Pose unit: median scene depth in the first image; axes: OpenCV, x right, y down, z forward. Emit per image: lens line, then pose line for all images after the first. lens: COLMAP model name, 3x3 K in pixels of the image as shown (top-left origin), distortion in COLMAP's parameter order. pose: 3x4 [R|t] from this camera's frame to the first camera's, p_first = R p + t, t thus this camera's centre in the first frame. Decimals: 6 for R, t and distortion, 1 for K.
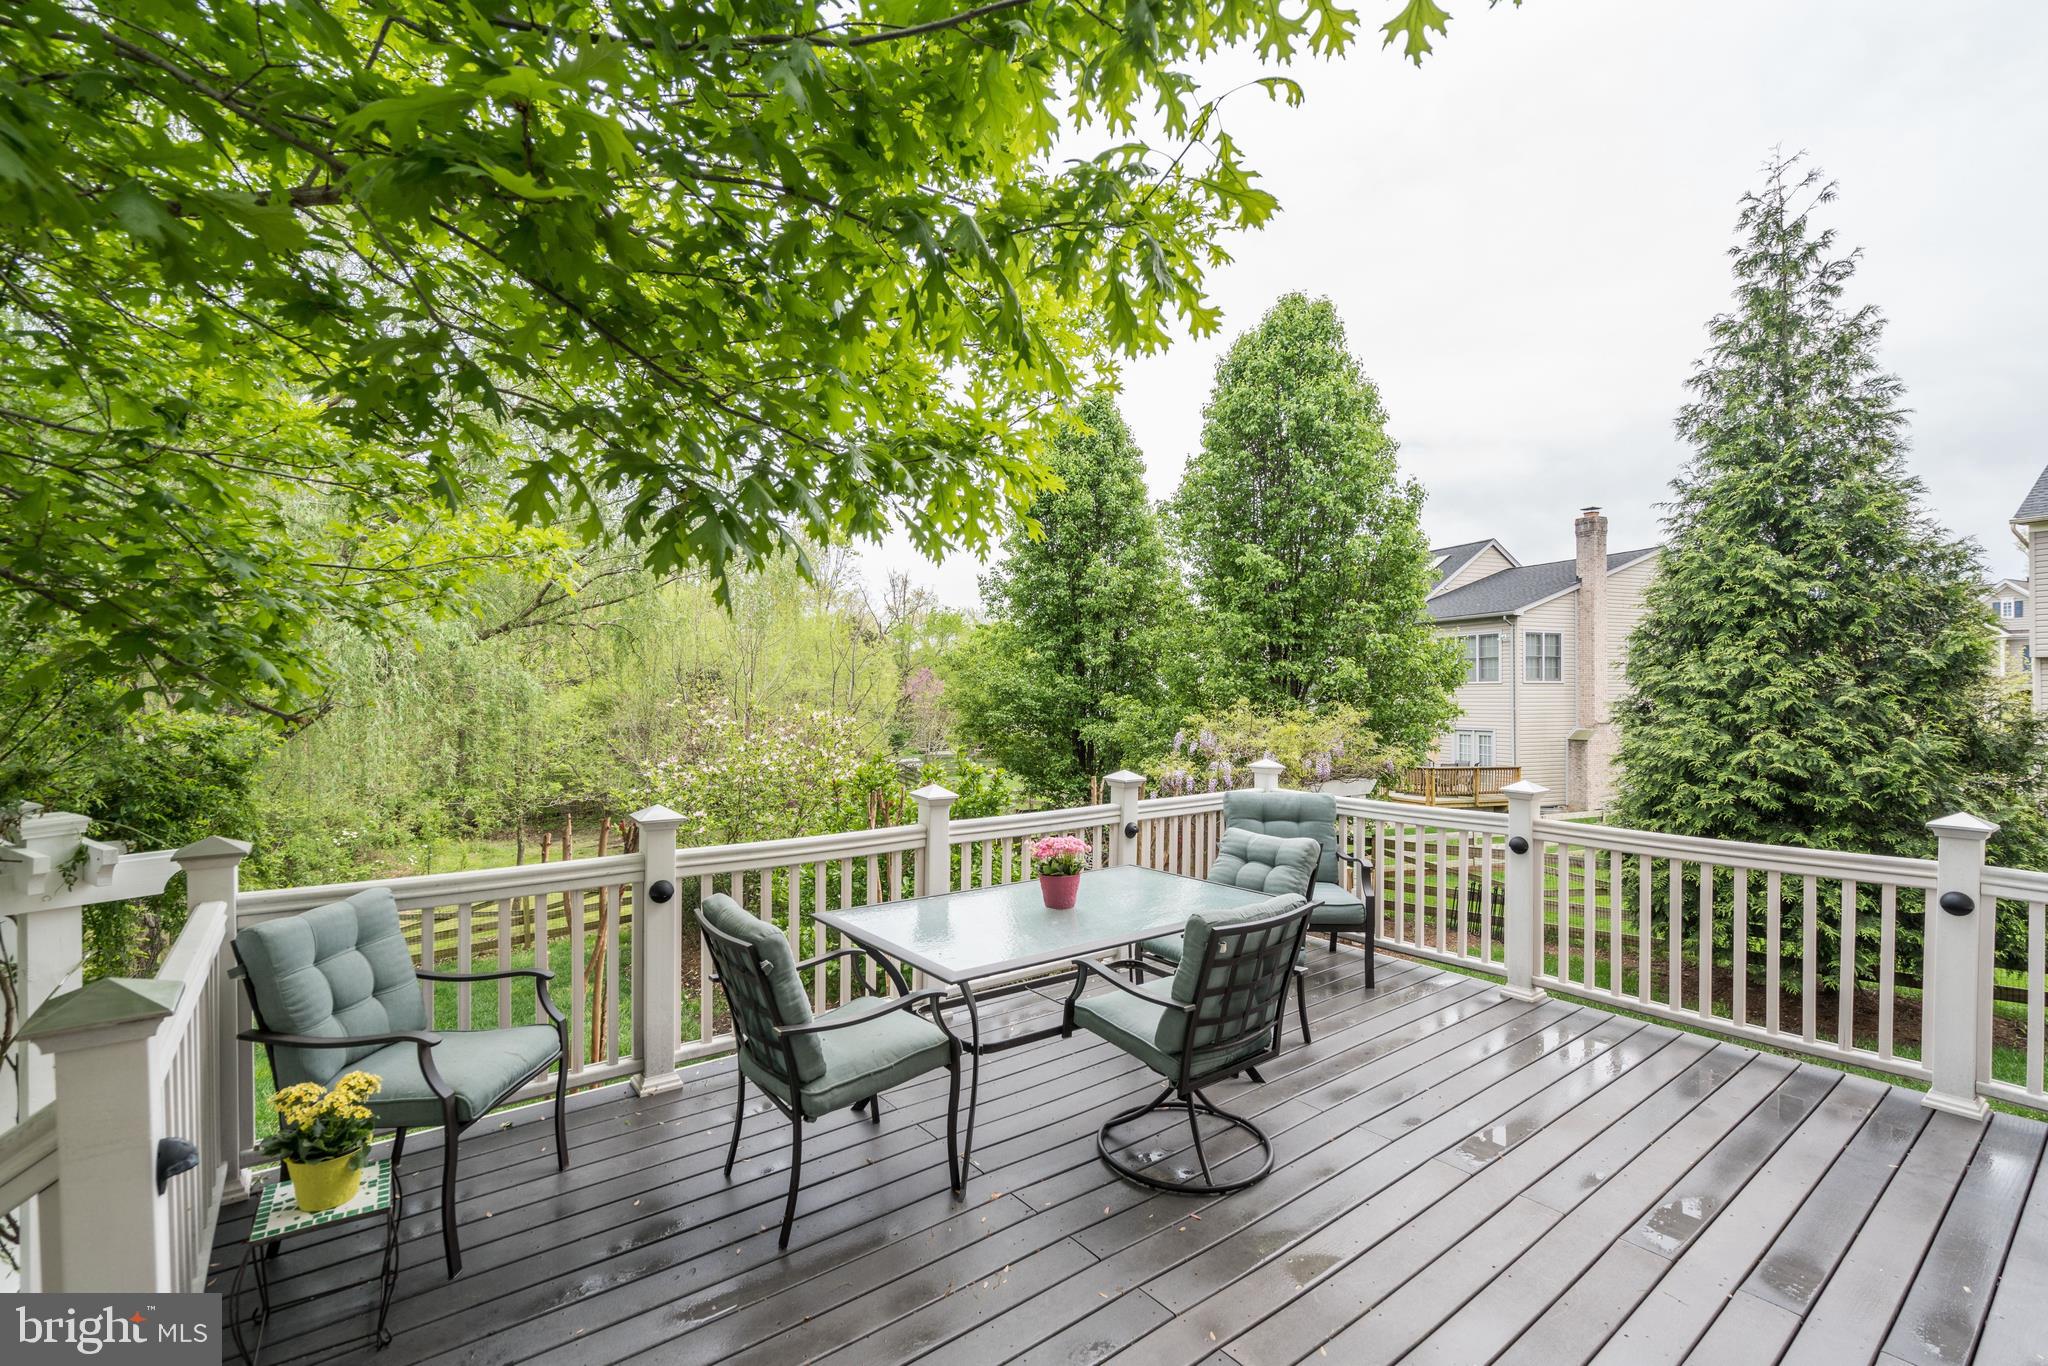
lens RADIAL K [[880.5, 0, 1020.5], [0, 880.5, 696.1], [0, 0, 1]] dist [-0.000131, -0.000176]
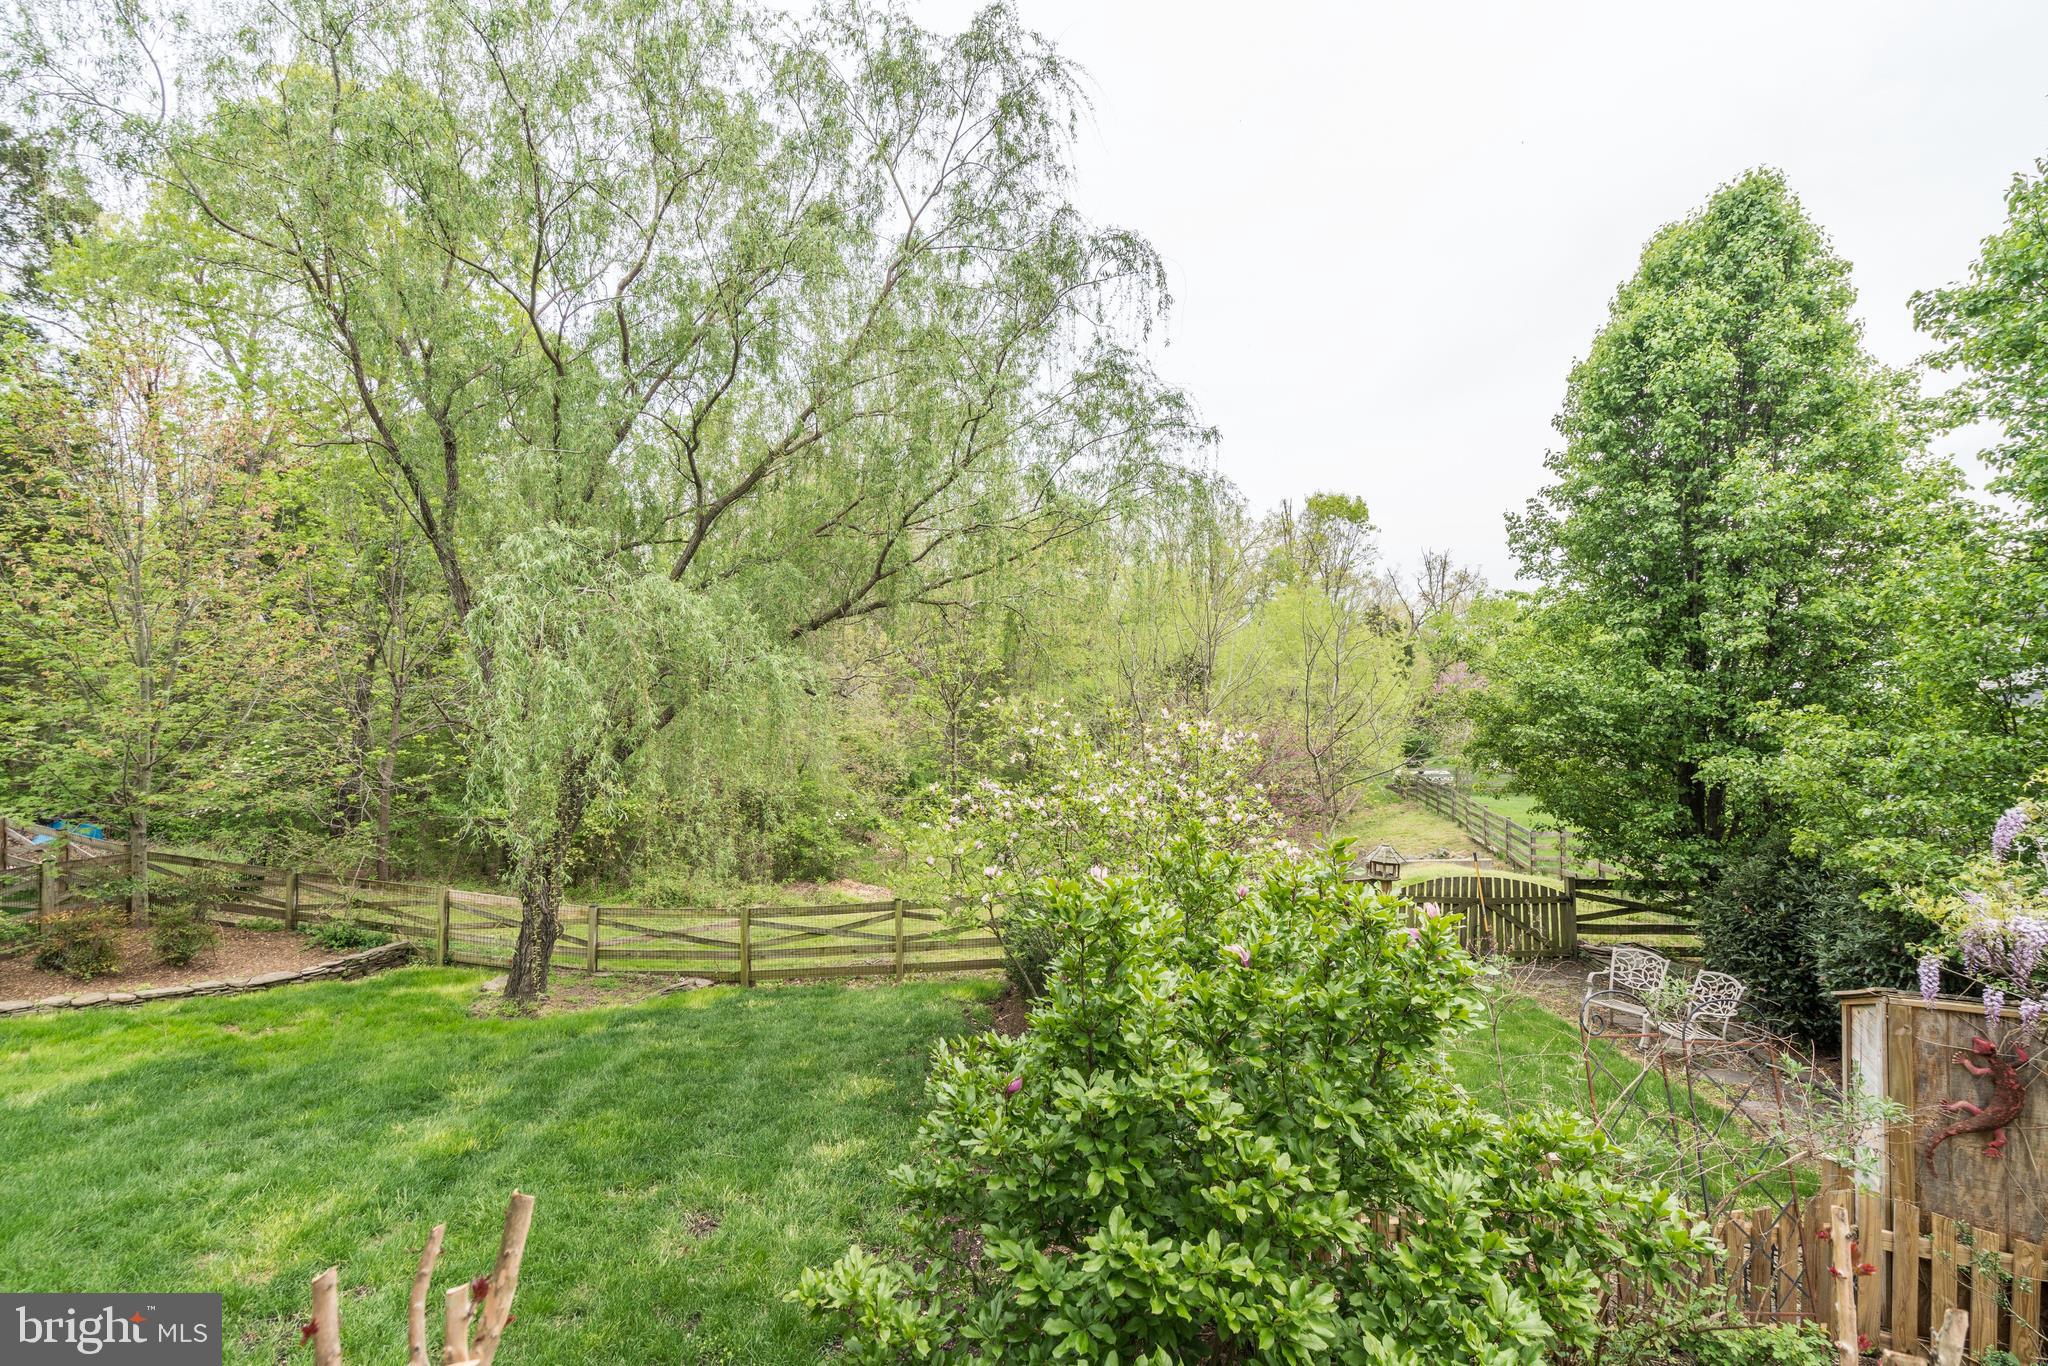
lens RADIAL K [[929.1, 0, 1021.5], [0, 929.1, 693.9], [0, 0, 1]] dist [0.013304, 0.000303]
pose [[0.852511, 0.020631, -0.522301, 0.009579], [-0.018099, 0.999787, 0.009951, -0.005165], [0.522395, 0.000970, 0.852703, 0.236420]]
